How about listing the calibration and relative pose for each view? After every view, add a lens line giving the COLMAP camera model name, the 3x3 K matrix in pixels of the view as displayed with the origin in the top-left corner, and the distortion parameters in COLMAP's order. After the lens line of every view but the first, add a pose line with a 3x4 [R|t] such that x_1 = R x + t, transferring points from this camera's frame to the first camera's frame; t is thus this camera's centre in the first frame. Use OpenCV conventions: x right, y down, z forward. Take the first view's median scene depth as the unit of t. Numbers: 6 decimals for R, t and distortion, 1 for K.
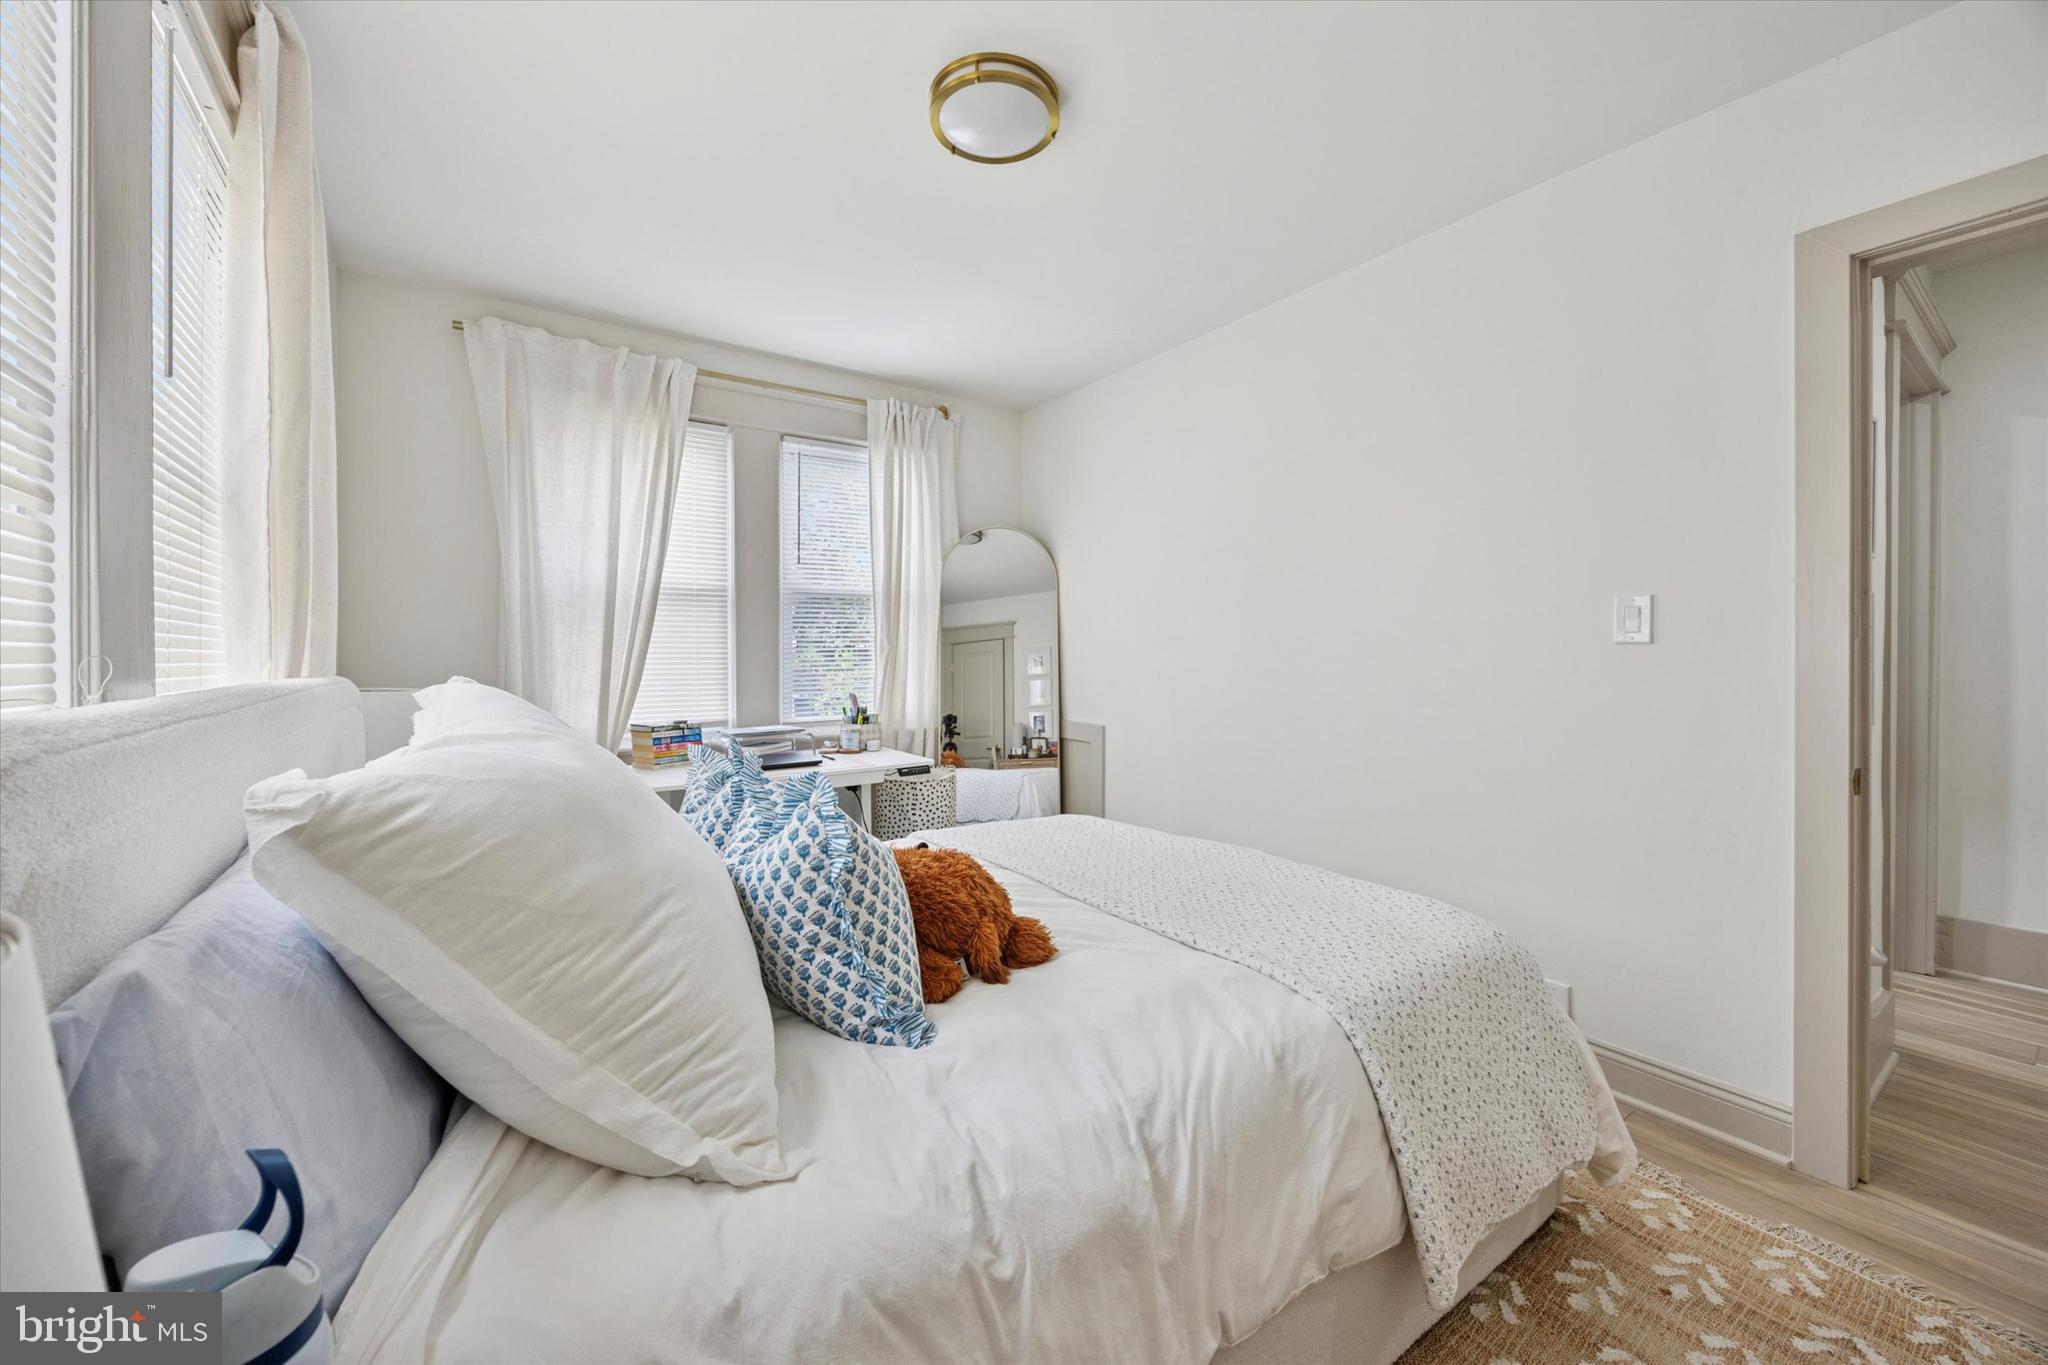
lens RADIAL K [[790.2, 0, 1022.9], [0, 790.2, 666.5], [0, 0, 1]] dist [0.000539, -0.000081]
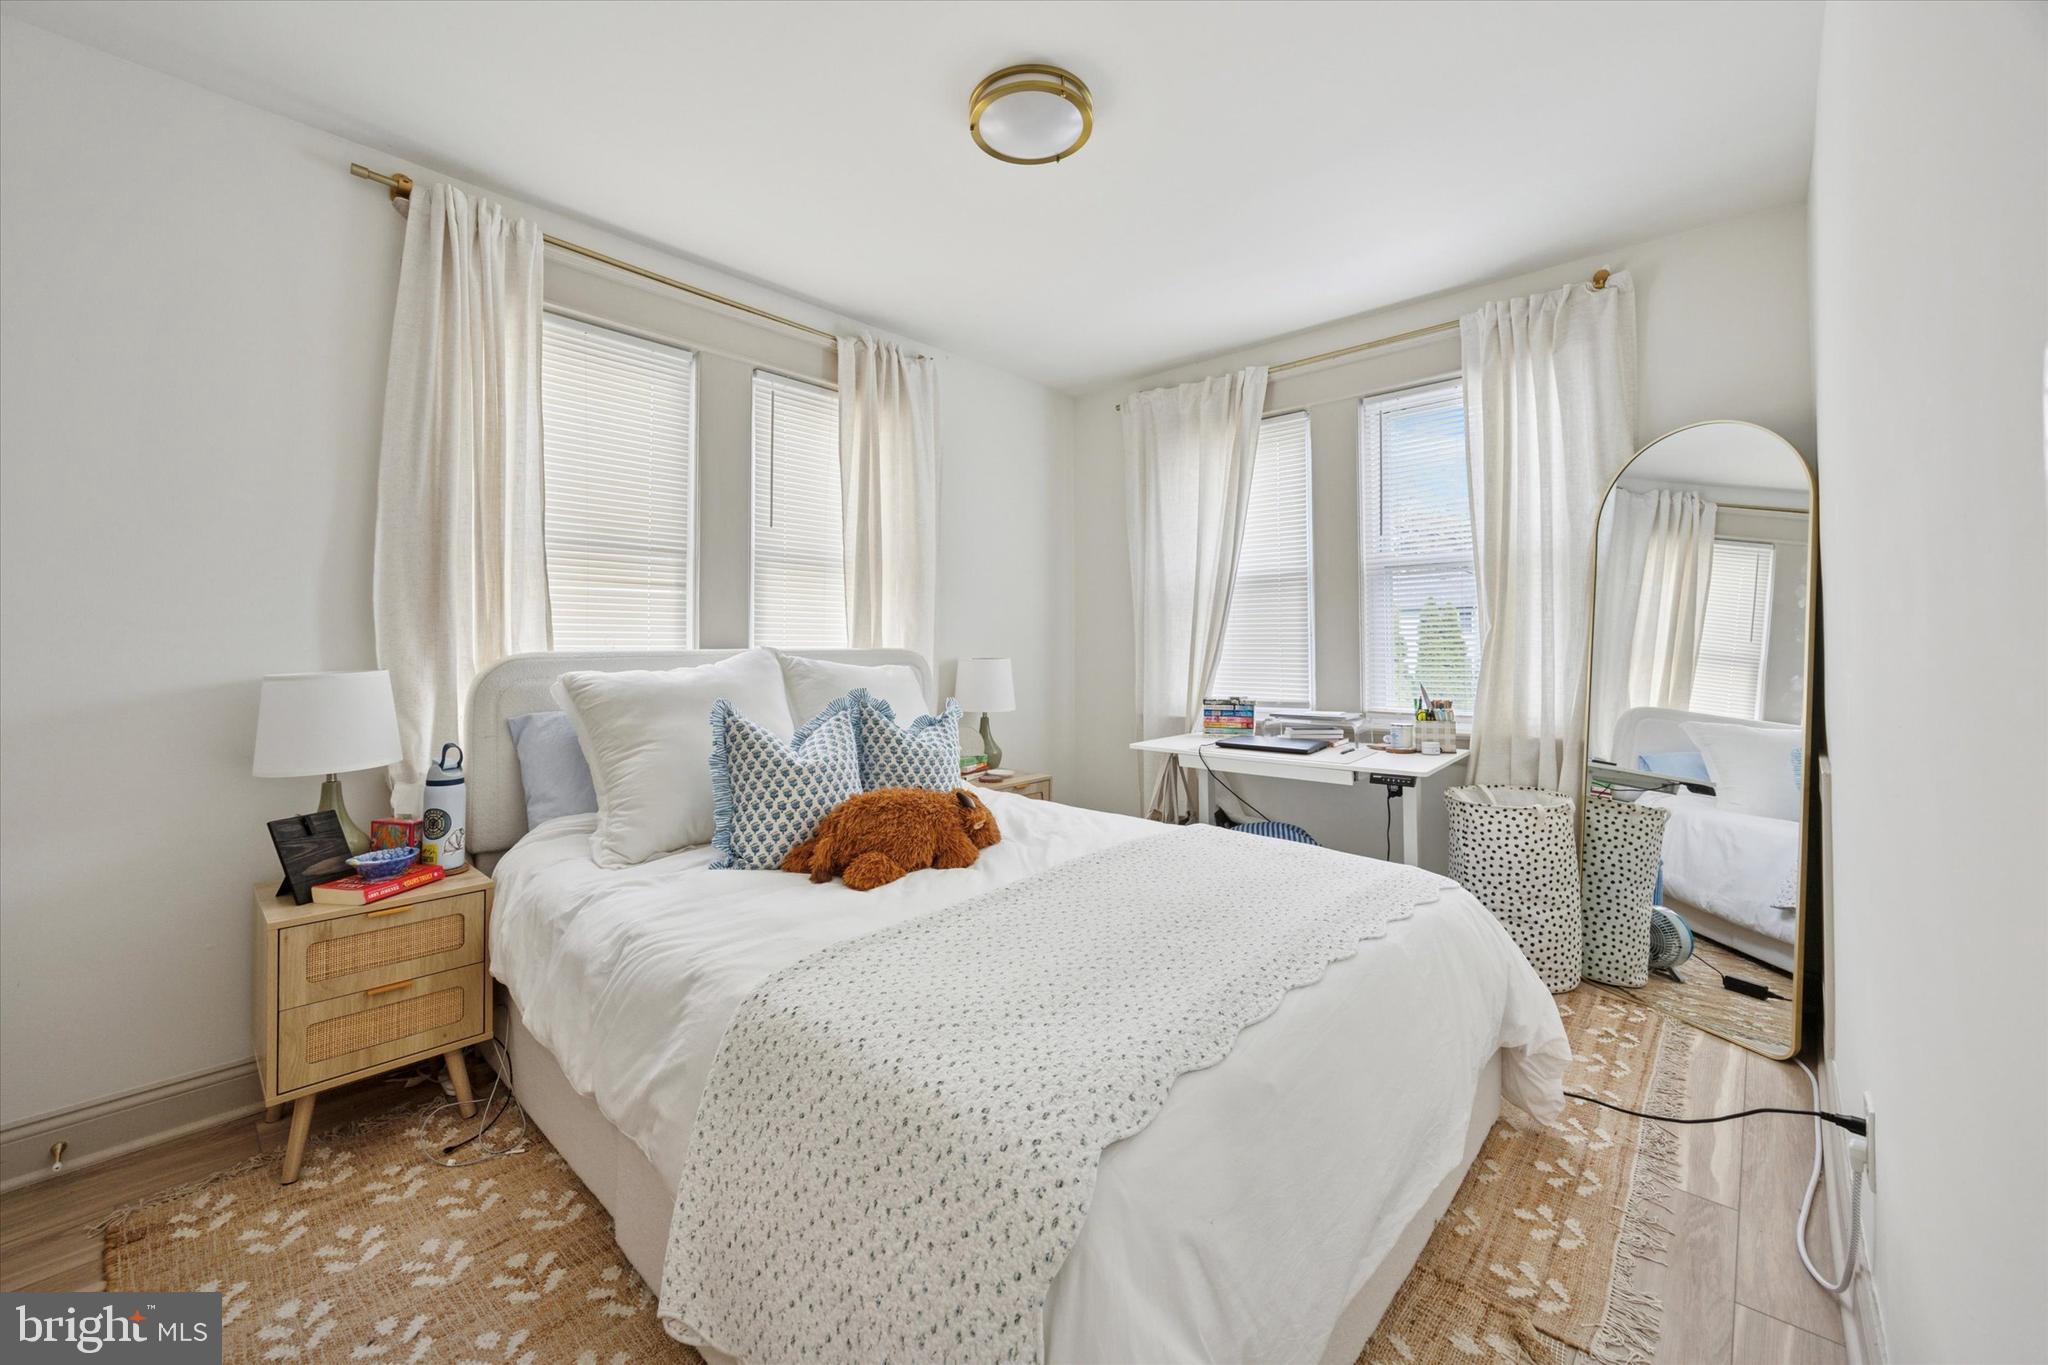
lens RADIAL K [[790.2, 0, 1022.9], [0, 790.2, 666.5], [0, 0, 1]] dist [0.000539, -0.000081]
pose [[0.218145, 0.025337, -0.975587, 0.540362], [-0.023326, 0.999513, 0.020742, 0.009330], [0.975638, 0.018232, 0.218630, 0.434509]]
